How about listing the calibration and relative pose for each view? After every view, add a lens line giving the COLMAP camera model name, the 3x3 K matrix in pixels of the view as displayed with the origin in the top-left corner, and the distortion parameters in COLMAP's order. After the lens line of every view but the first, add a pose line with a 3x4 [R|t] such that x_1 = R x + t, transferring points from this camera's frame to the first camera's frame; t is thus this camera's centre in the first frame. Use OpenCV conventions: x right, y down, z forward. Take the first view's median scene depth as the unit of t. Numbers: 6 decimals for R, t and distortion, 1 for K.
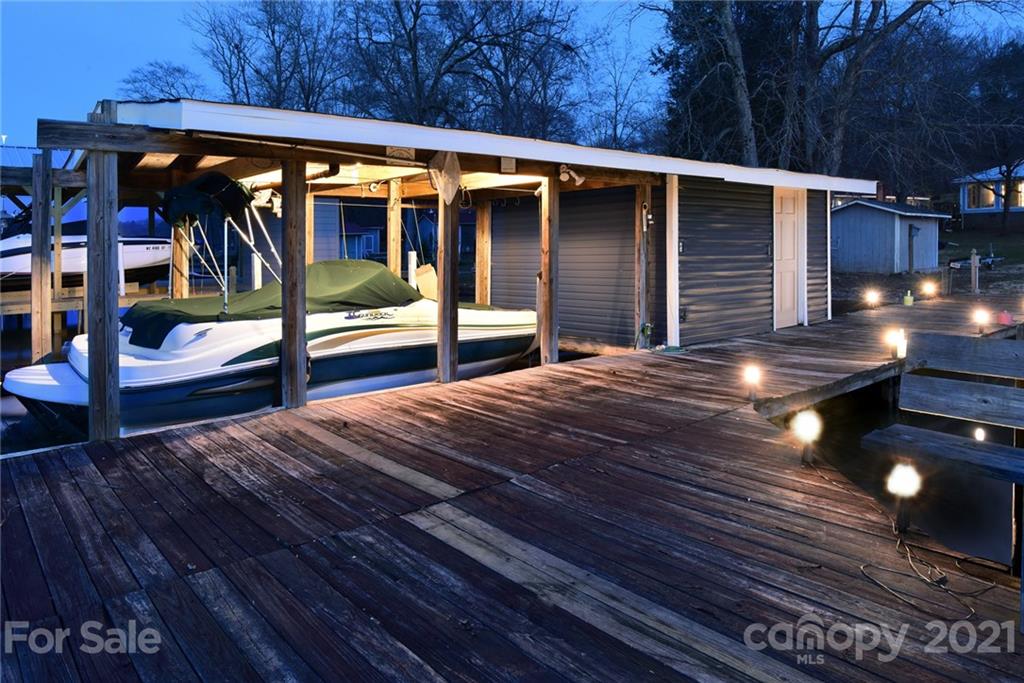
lens RADIAL K [[674.0, 0, 512.0], [0, 674.0, 341.5], [0, 0, 1]] dist [-0.000067, 0.000116]
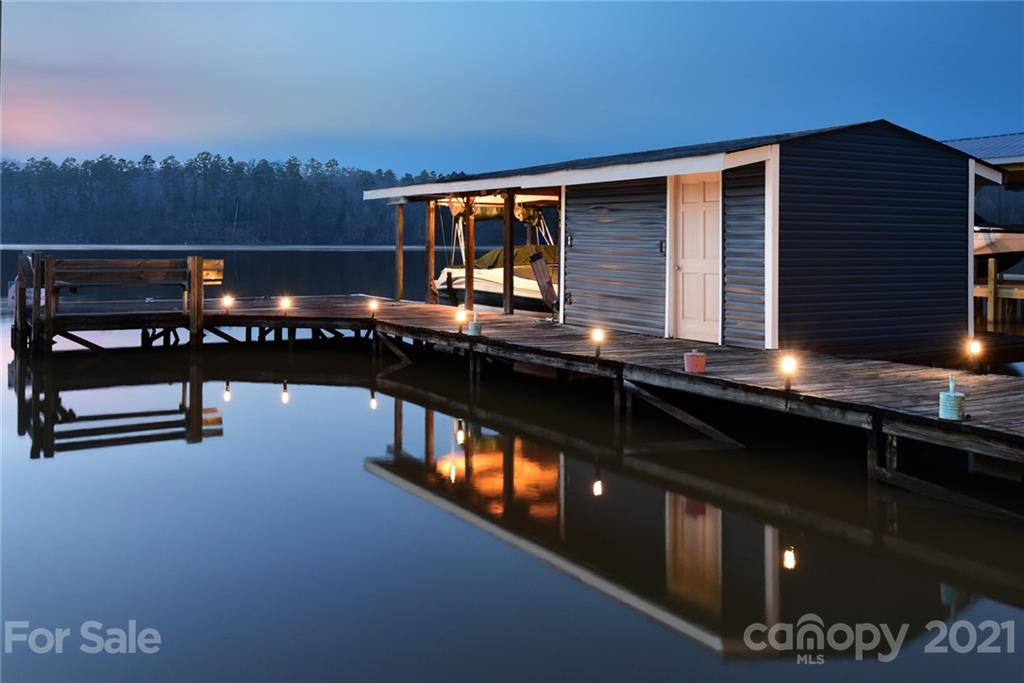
lens RADIAL K [[1019.2, 0, 512.0], [0, 1019.2, 341.5], [0, 0, 1]] dist [0.089701, -0.005282]
pose [[-0.169033, 0.113492, -0.979054, 2.358798], [-0.134526, 0.981395, 0.136989, -0.230307], [0.976387, 0.154864, -0.150620, 1.384925]]
